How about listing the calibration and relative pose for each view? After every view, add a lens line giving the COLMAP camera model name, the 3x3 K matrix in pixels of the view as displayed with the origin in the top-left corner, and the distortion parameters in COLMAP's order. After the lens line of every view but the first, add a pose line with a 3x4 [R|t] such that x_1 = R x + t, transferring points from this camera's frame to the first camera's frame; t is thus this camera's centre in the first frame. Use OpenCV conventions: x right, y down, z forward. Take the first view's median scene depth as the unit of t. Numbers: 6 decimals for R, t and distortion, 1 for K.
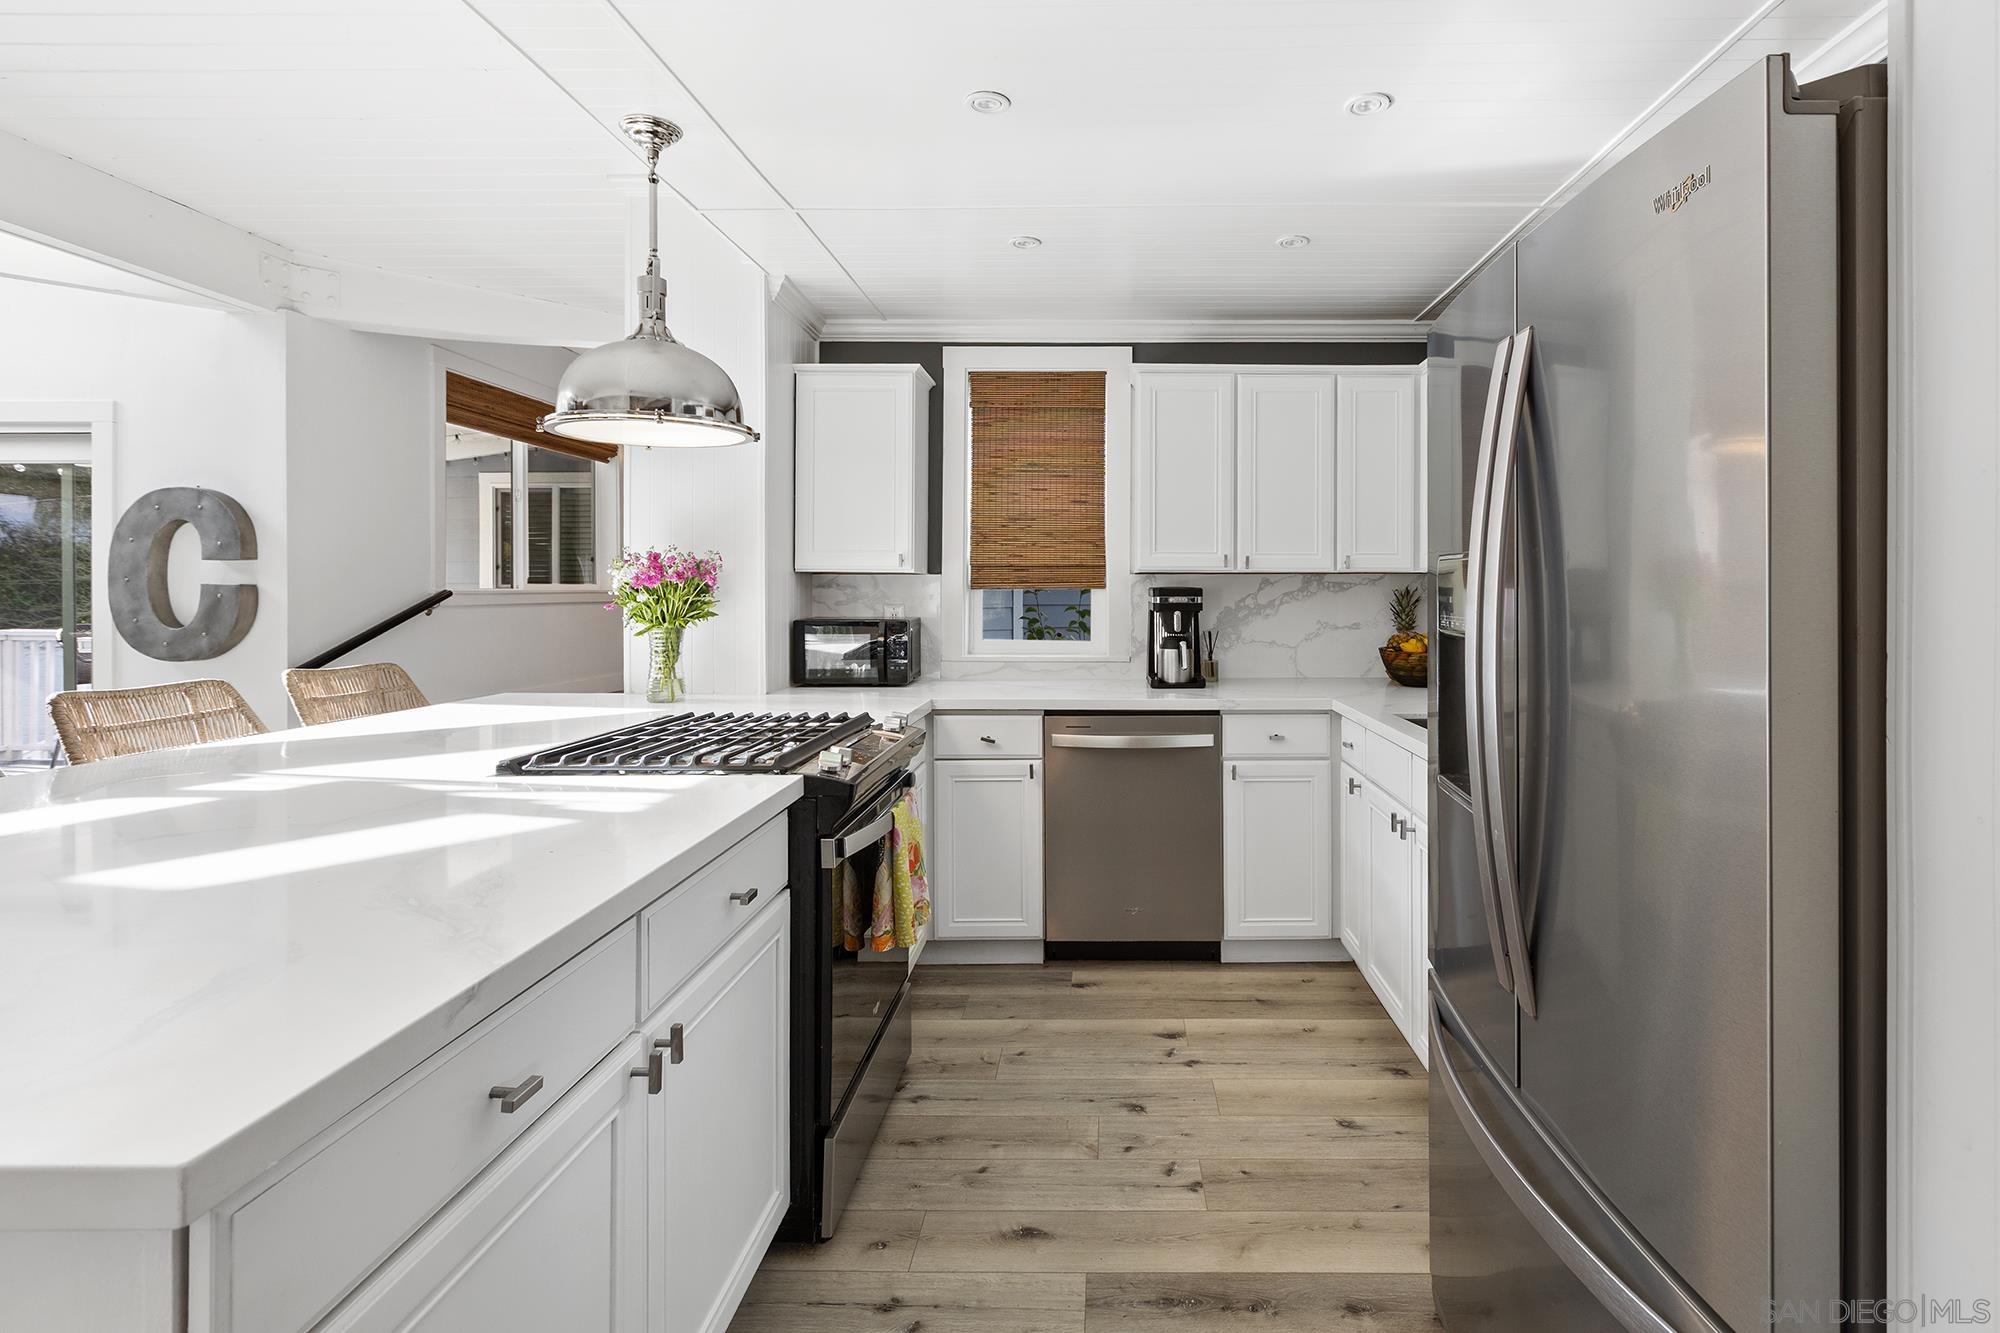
lens RADIAL K [[901.0, 0, 1114.5], [0, 901.0, 585.5], [0, 0, 1]] dist [0.003093, -0.002396]
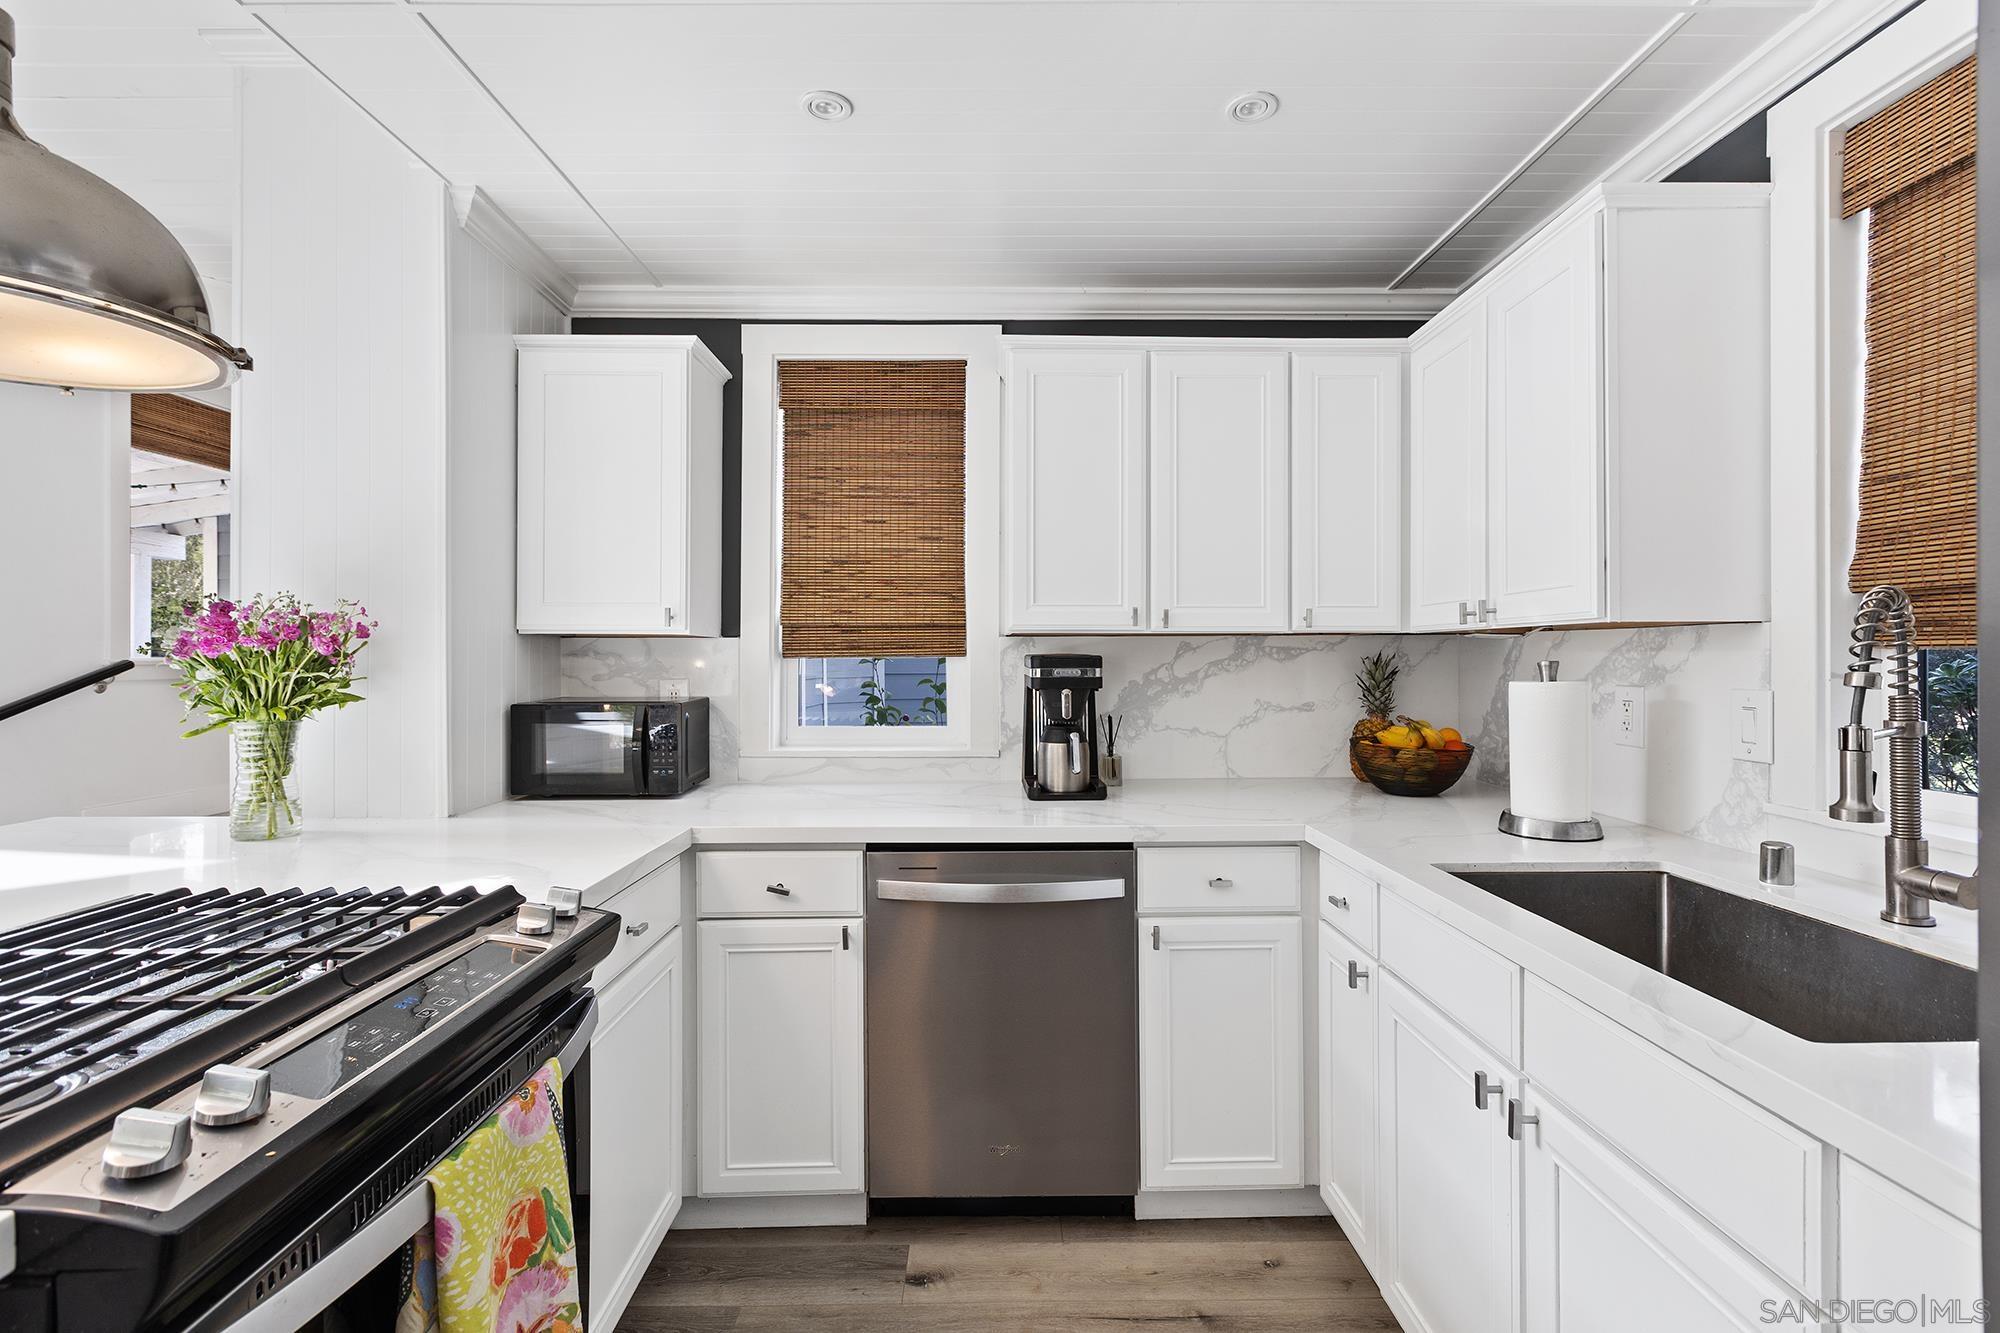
lens RADIAL K [[901.0, 0, 990.1], [0, 901.0, 654.2], [0, 0, 1]] dist [0.003093, -0.002396]
pose [[0.999997, -0.002400, -0.000281, 0.011522], [0.002400, 0.999994, 0.002438, -0.000275], [0.000275, -0.002439, 0.999997, 0.306029]]
